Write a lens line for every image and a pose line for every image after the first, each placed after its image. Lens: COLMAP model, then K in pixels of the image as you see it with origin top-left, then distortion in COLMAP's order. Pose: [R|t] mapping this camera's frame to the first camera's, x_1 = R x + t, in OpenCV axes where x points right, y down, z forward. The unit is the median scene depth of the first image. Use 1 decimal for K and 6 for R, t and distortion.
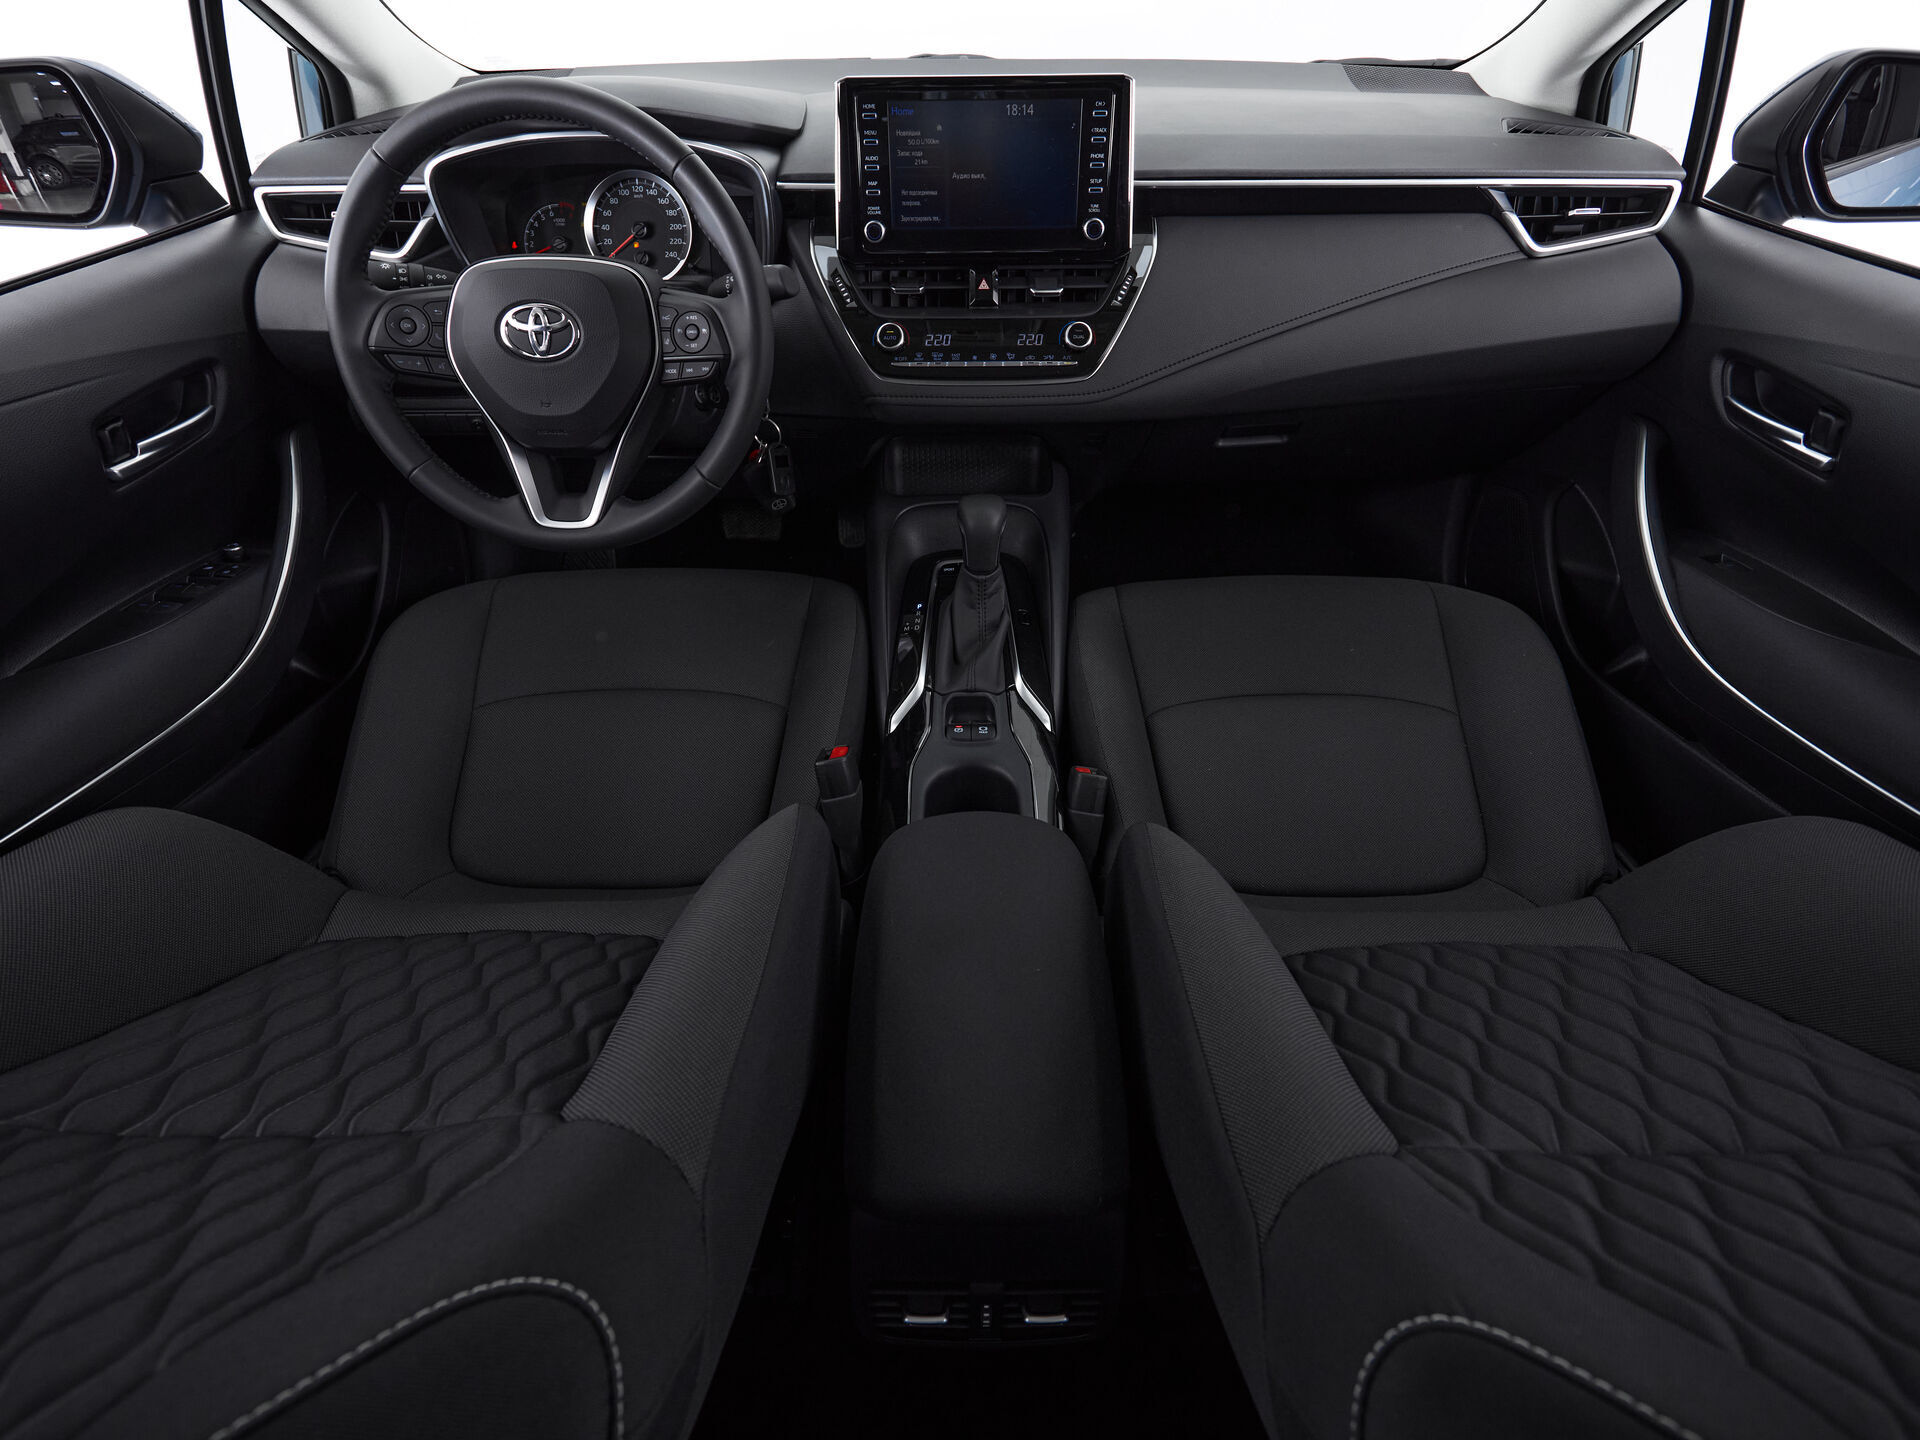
lens RADIAL K [[1011.6, 0, 953.5], [0, 1011.6, 719.0], [0, 0, 1]] dist [-0.001259, -0.000074]
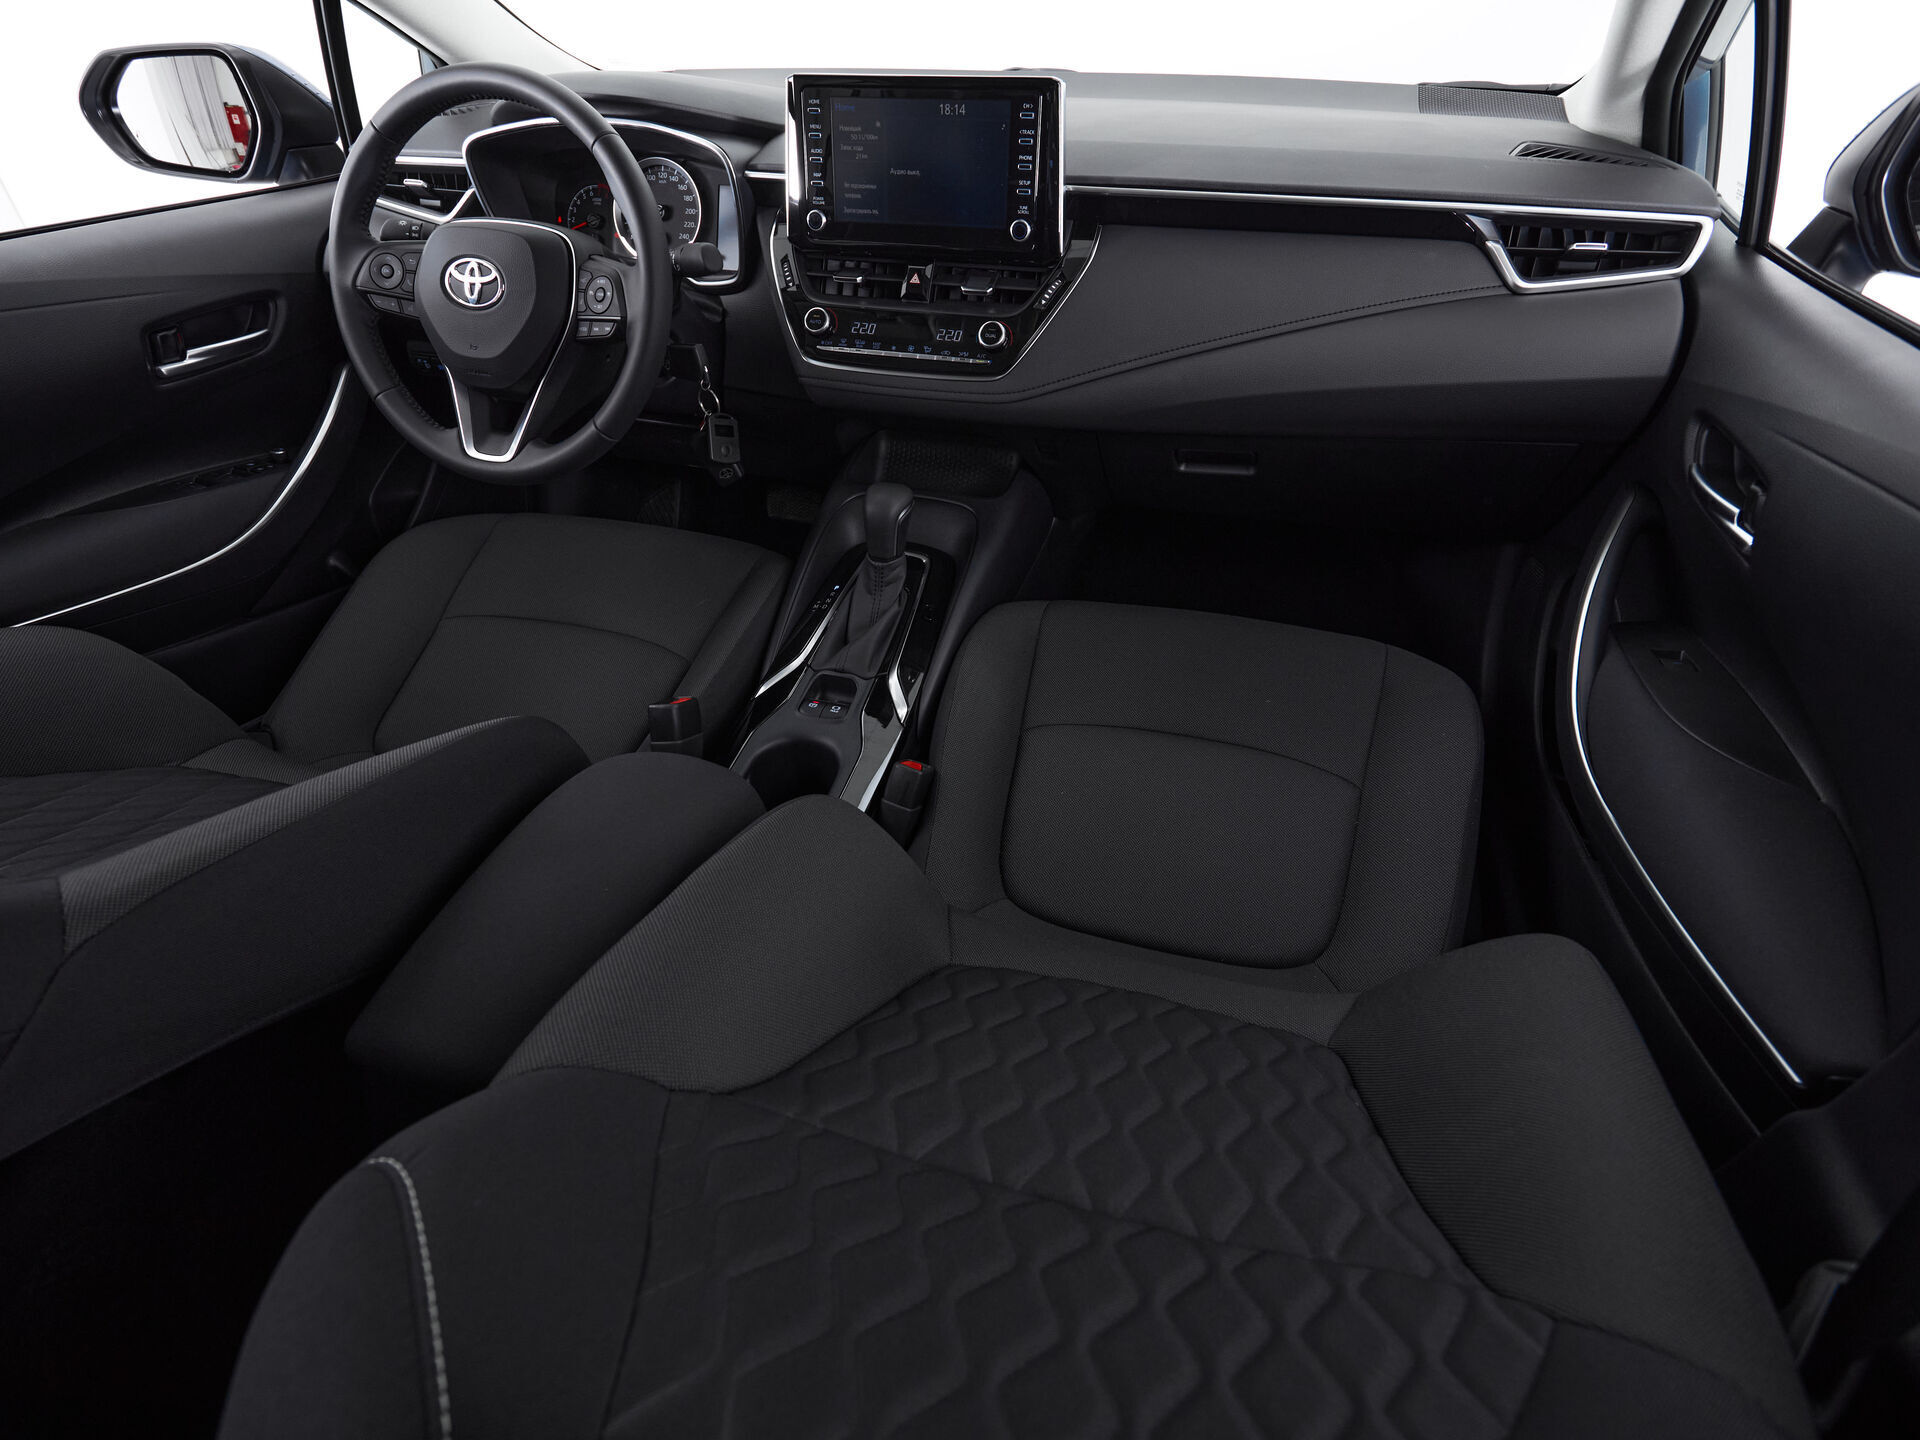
lens RADIAL K [[1011.6, 0, 945.3], [0, 1011.6, 714.1], [0, 0, 1]] dist [-0.001259, -0.000074]
pose [[0.956669, 0.171606, -0.235236, 0.376469], [-0.179241, 0.983740, -0.011299, 0.008041], [0.229472, 0.052973, 0.971873, 0.040506]]
